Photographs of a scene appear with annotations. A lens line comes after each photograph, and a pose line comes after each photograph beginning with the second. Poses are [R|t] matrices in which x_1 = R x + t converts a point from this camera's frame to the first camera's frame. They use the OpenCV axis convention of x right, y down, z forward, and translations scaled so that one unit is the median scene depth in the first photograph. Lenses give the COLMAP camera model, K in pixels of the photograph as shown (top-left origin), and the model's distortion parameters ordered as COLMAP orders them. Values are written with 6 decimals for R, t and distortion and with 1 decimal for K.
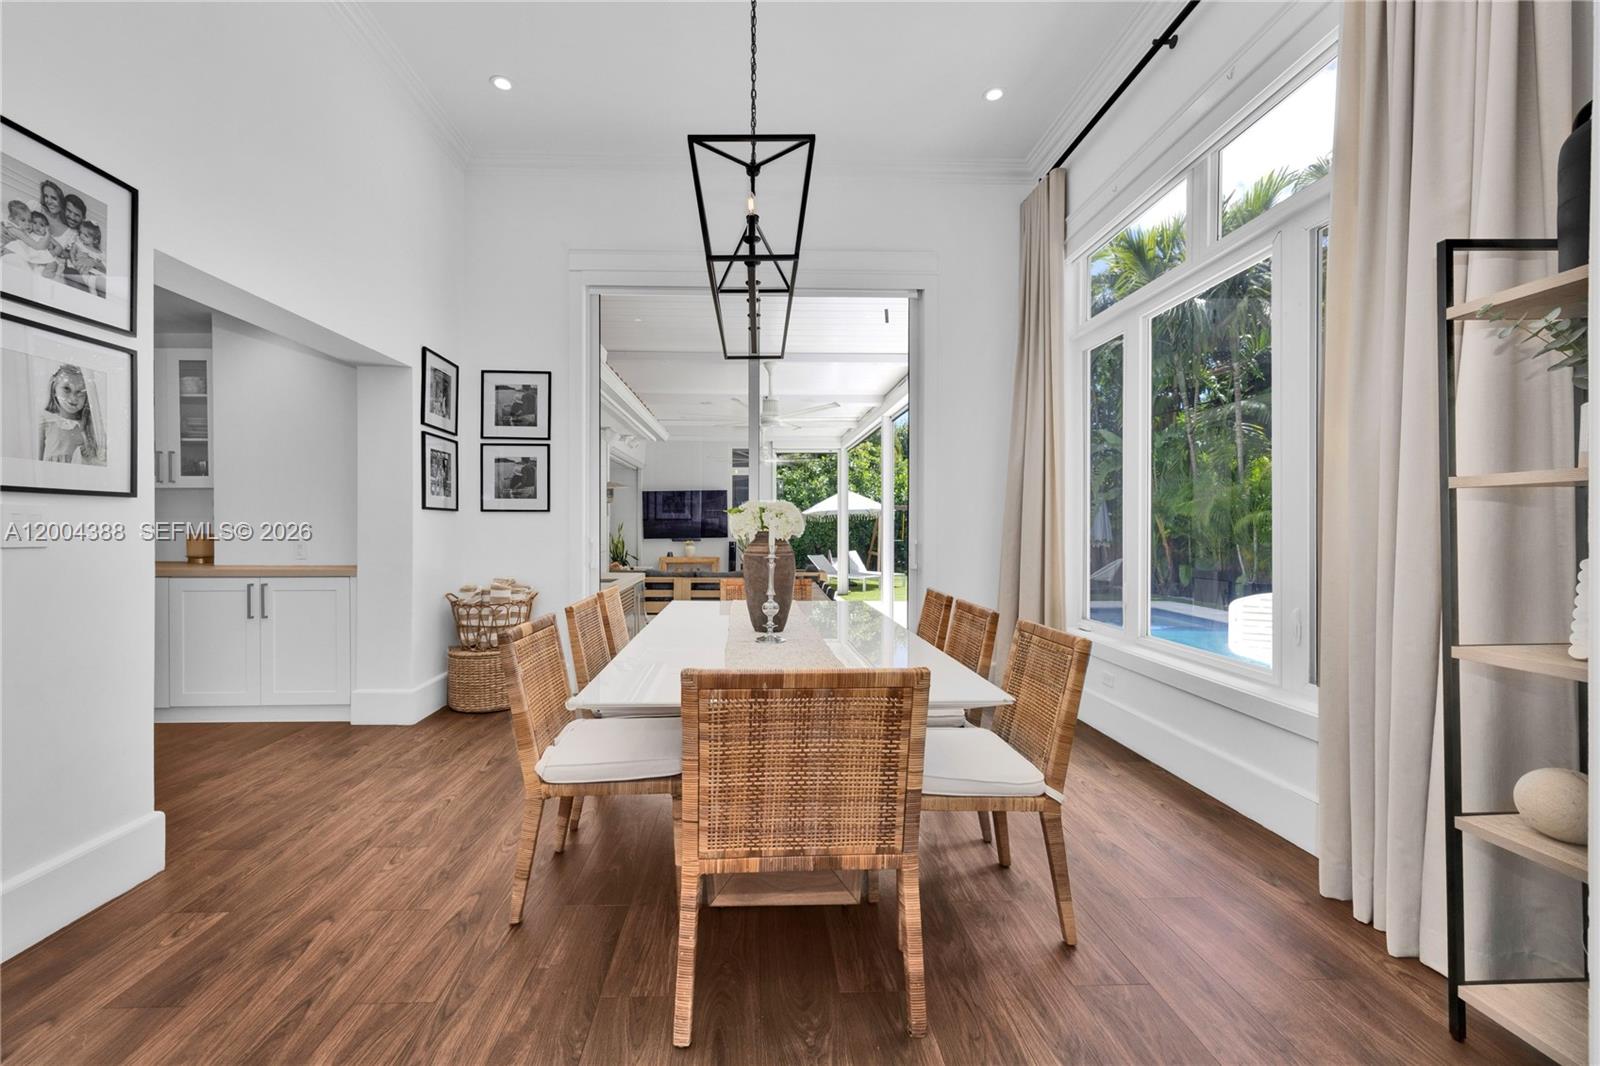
lens RADIAL K [[656.7, 0, 775.2], [0, 656.7, 528.4], [0, 0, 1]] dist [0.000538, 0.000043]
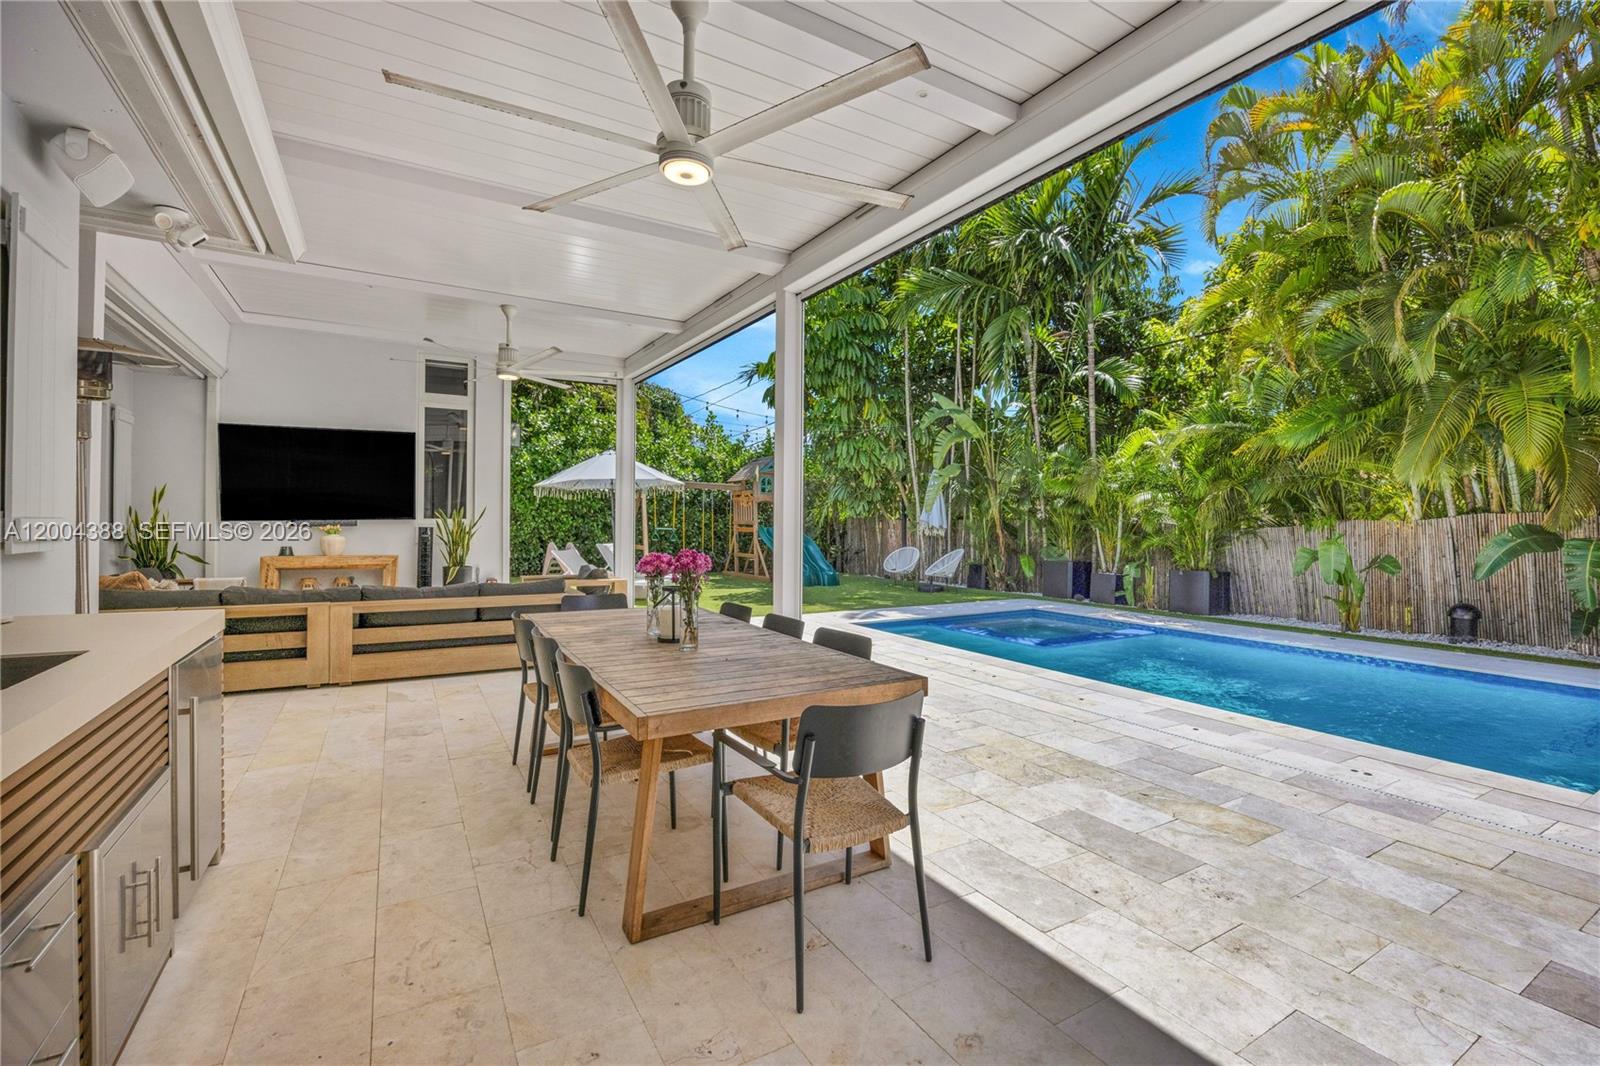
lens RADIAL K [[715.8, 0, 830.7], [0, 715.8, 514.9], [0, 0, 1]] dist [-0.016317, 0.000127]
pose [[0.869295, 0.007800, 0.494232, -0.069146], [-0.004245, 0.999956, -0.008315, 0.014449], [-0.494275, 0.005130, 0.869290, 0.334679]]
